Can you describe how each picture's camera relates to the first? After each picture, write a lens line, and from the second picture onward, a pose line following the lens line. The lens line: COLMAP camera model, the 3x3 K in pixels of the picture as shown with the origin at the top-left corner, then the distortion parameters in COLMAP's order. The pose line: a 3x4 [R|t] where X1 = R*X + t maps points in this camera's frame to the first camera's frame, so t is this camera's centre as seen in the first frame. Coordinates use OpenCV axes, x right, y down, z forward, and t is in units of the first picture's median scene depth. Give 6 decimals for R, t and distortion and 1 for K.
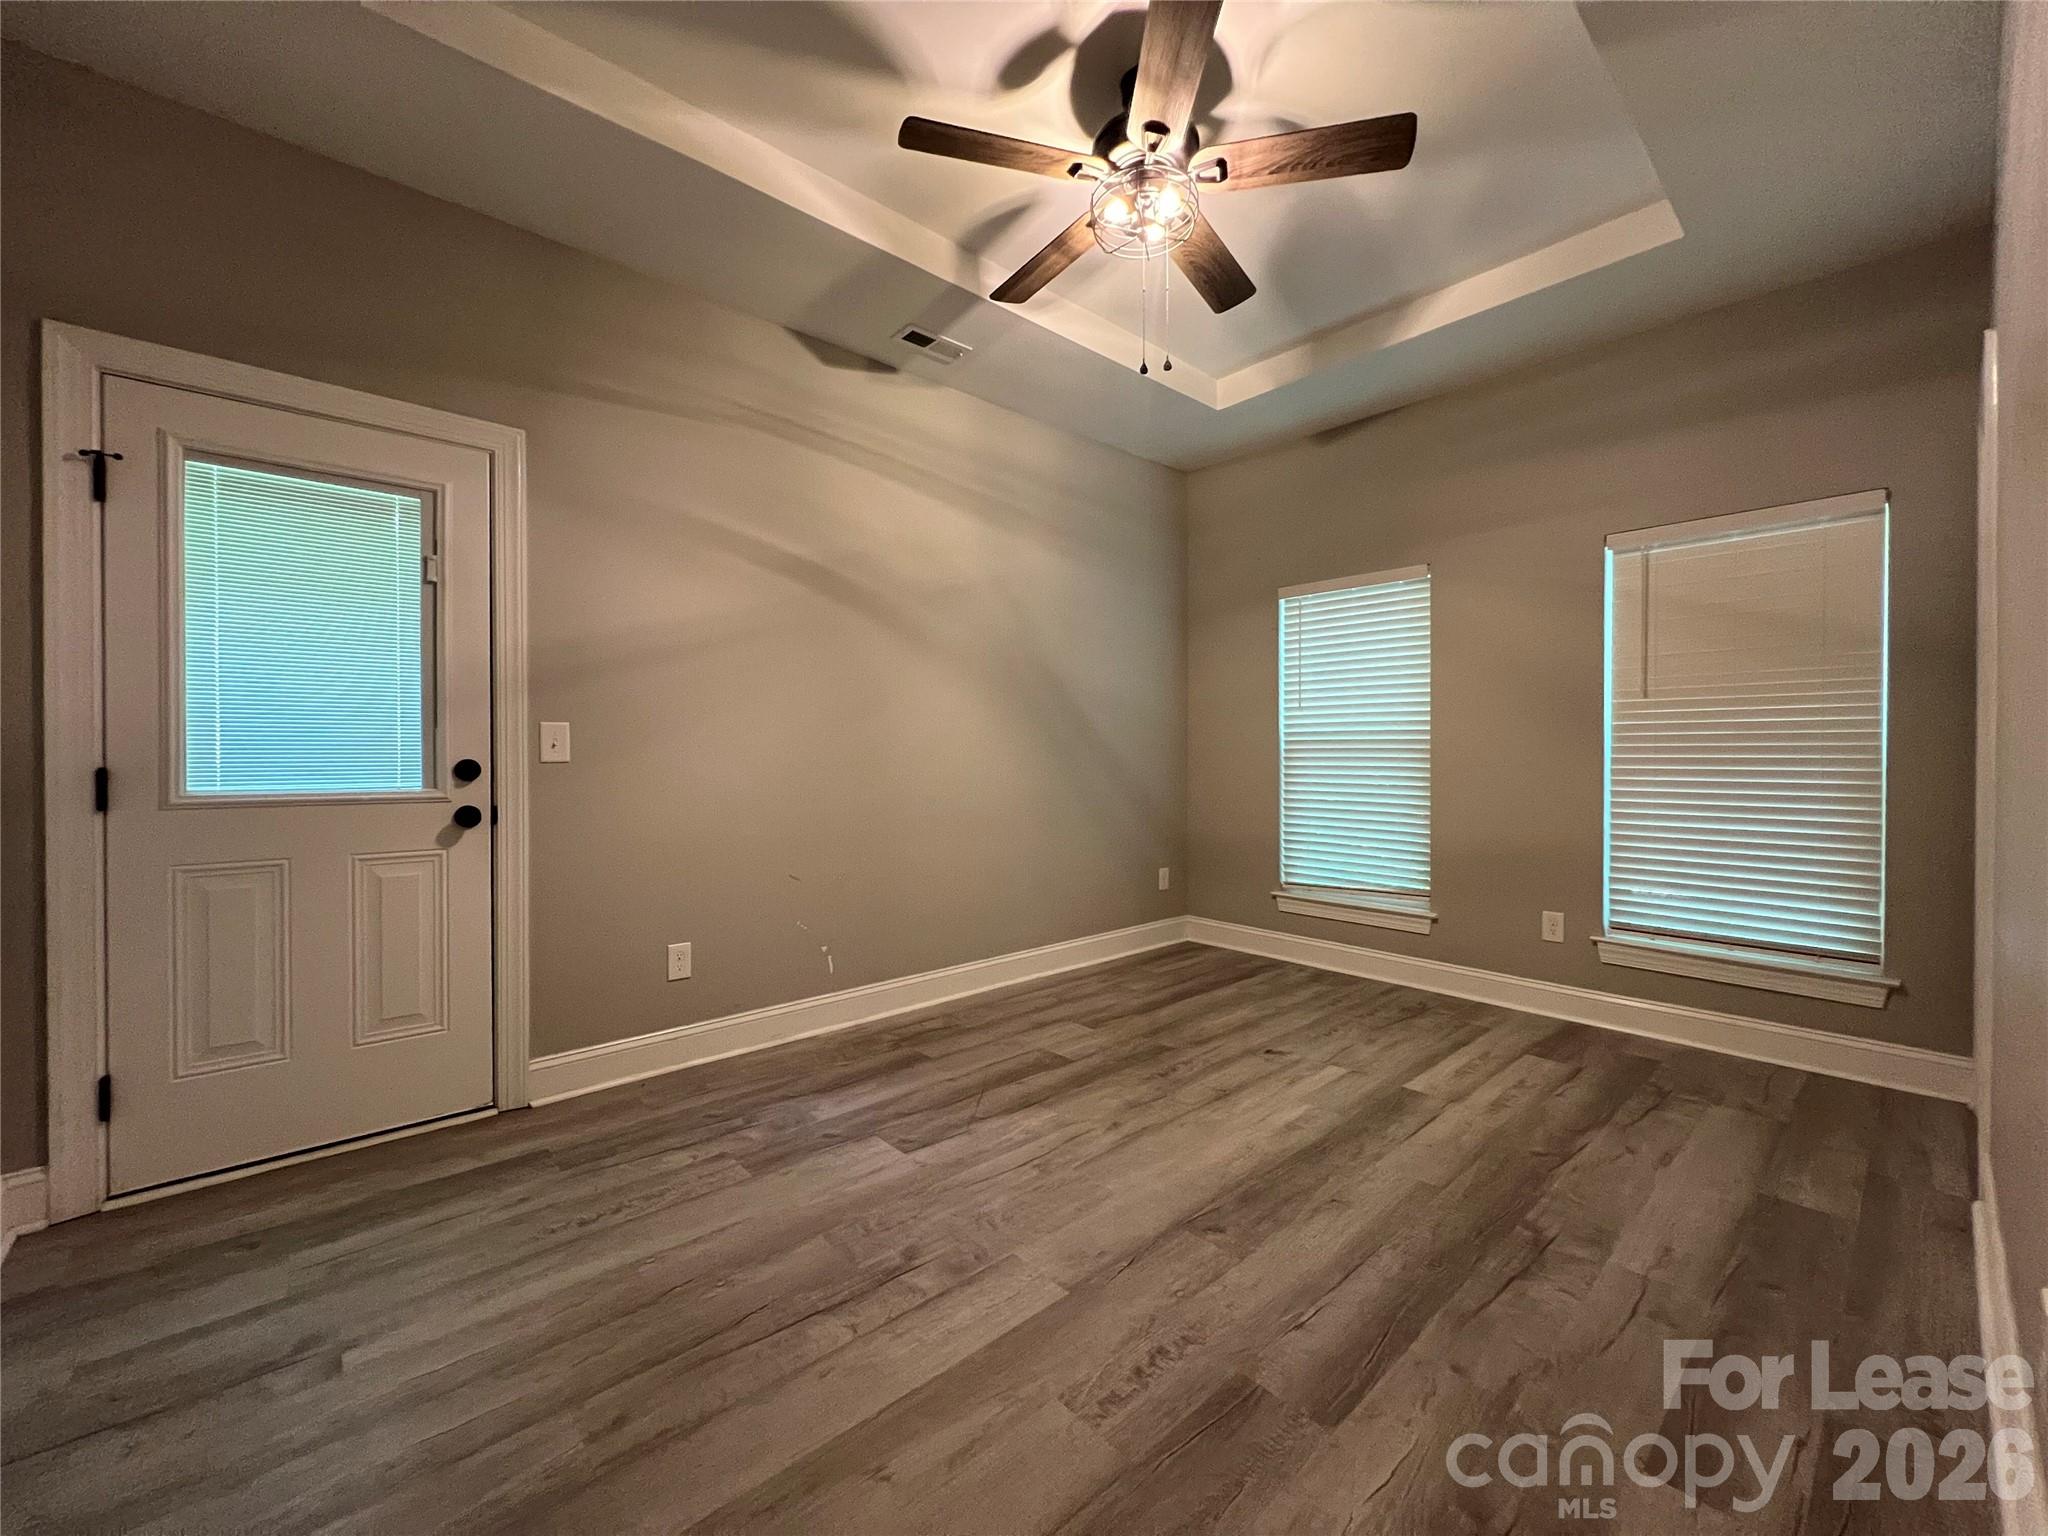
lens RADIAL K [[815.6, 0, 1024.0], [0, 815.6, 768.0], [0, 0, 1]] dist [-0.000092, 0.000150]
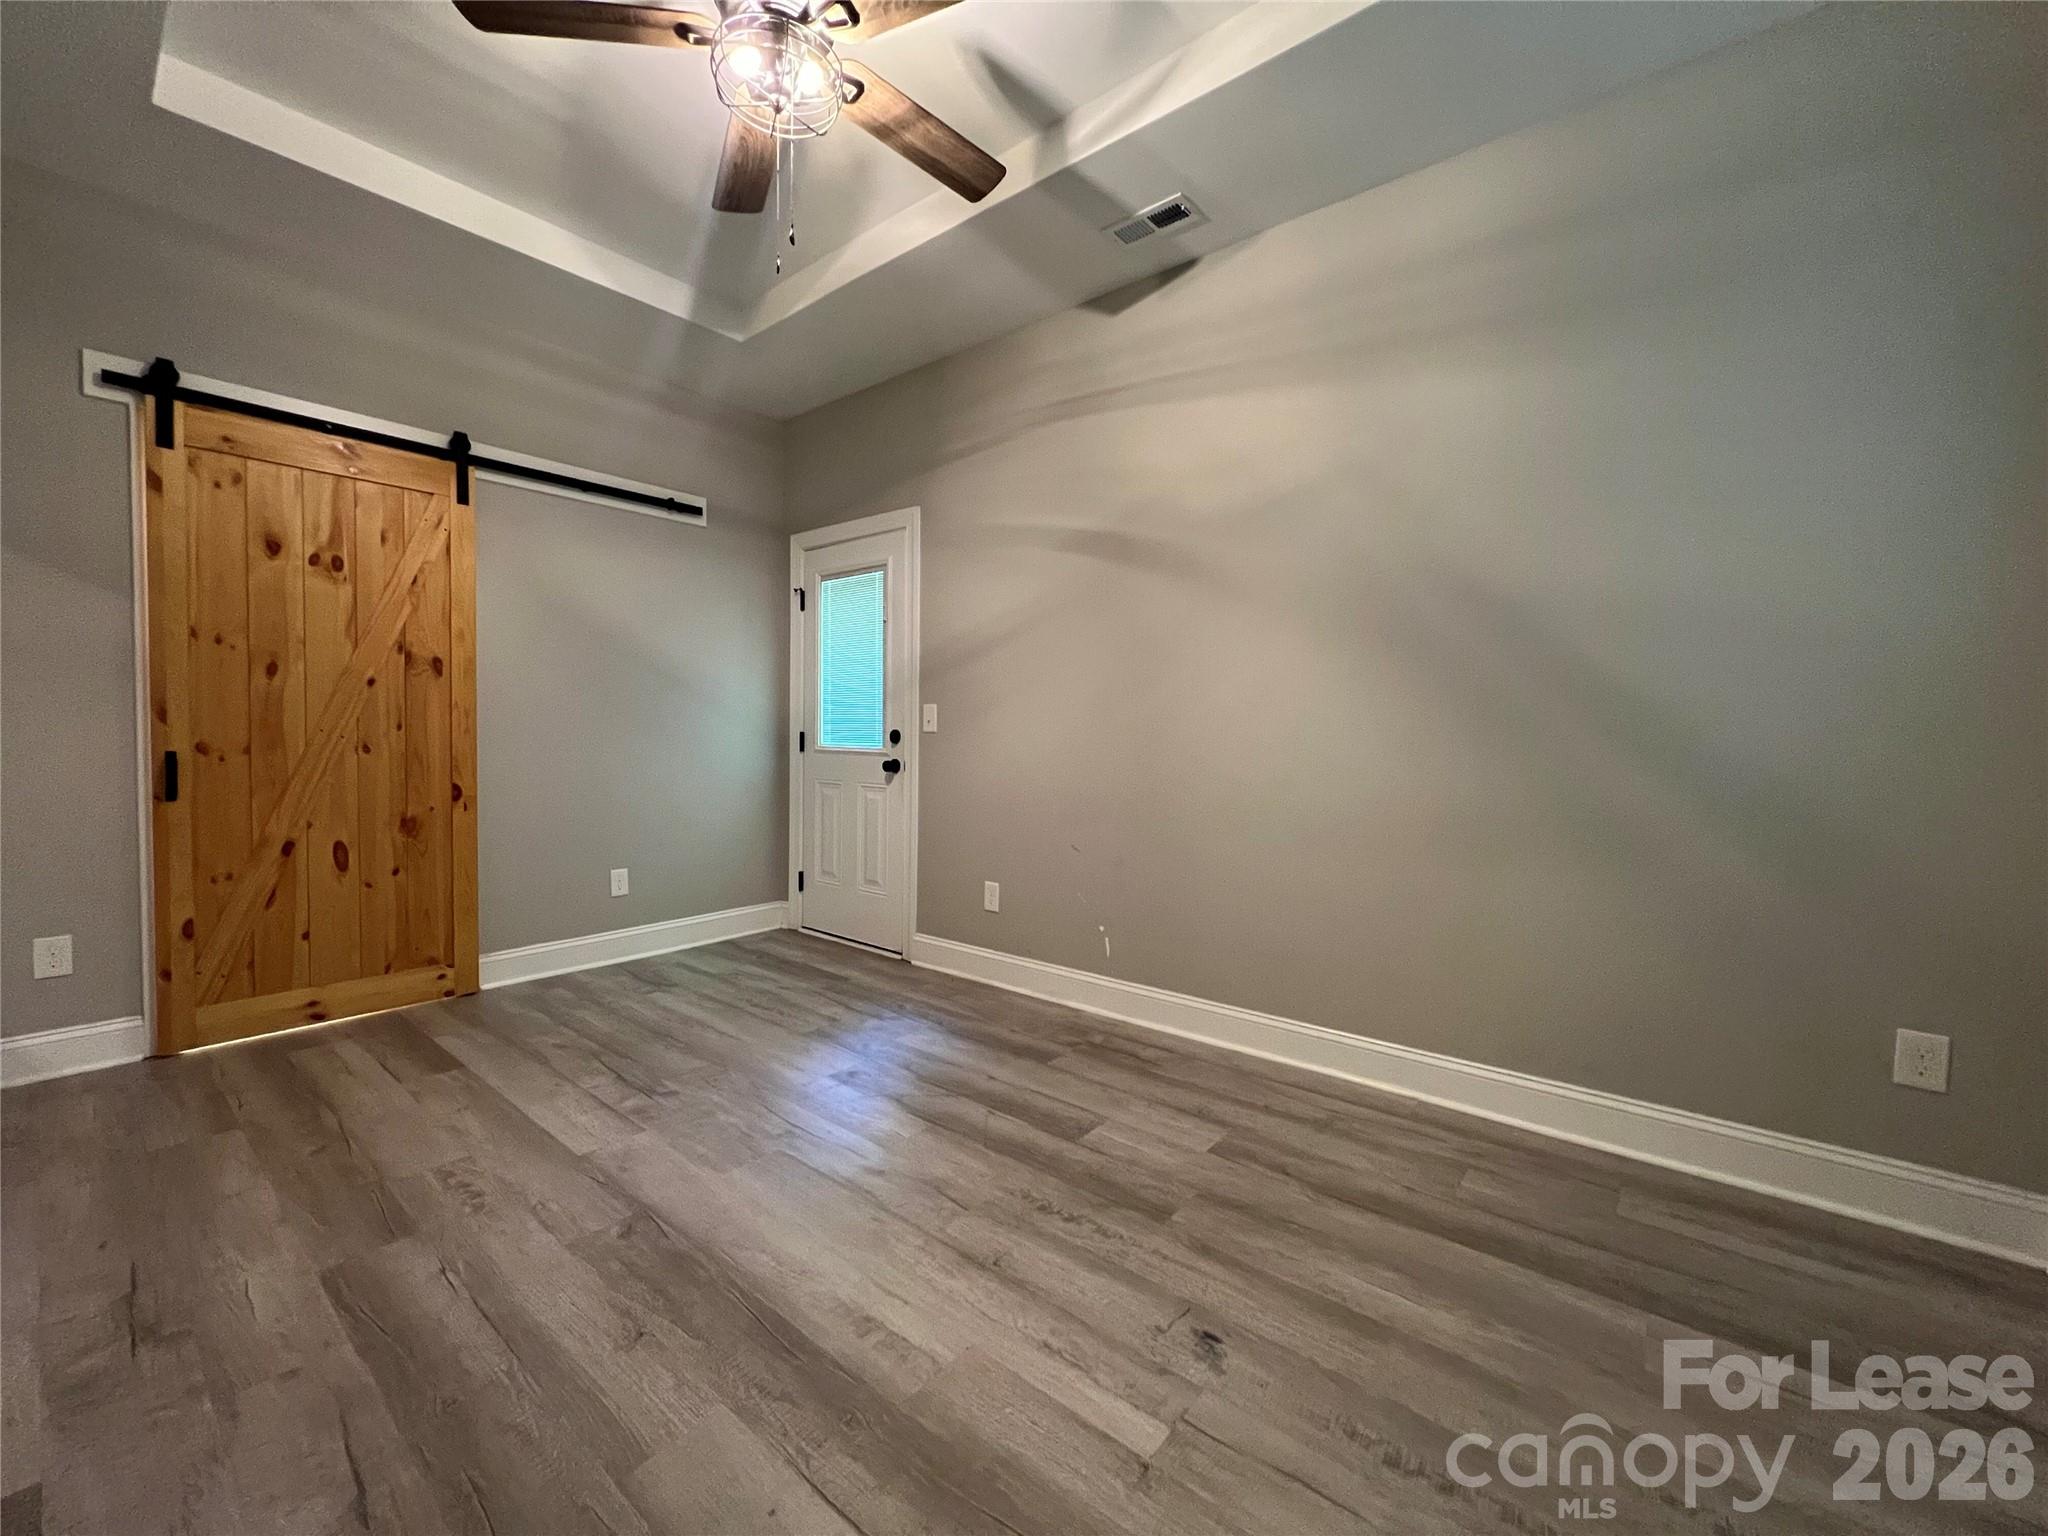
lens RADIAL K [[829.5, 0, 1024.0], [0, 829.5, 768.0], [0, 0, 1]] dist [-0.000321, 0.000414]
pose [[0.144488, 0.044119, -0.988522, 0.911944], [-0.026708, 0.998815, 0.040674, -0.008438], [0.989146, 0.020525, 0.145496, 0.980172]]
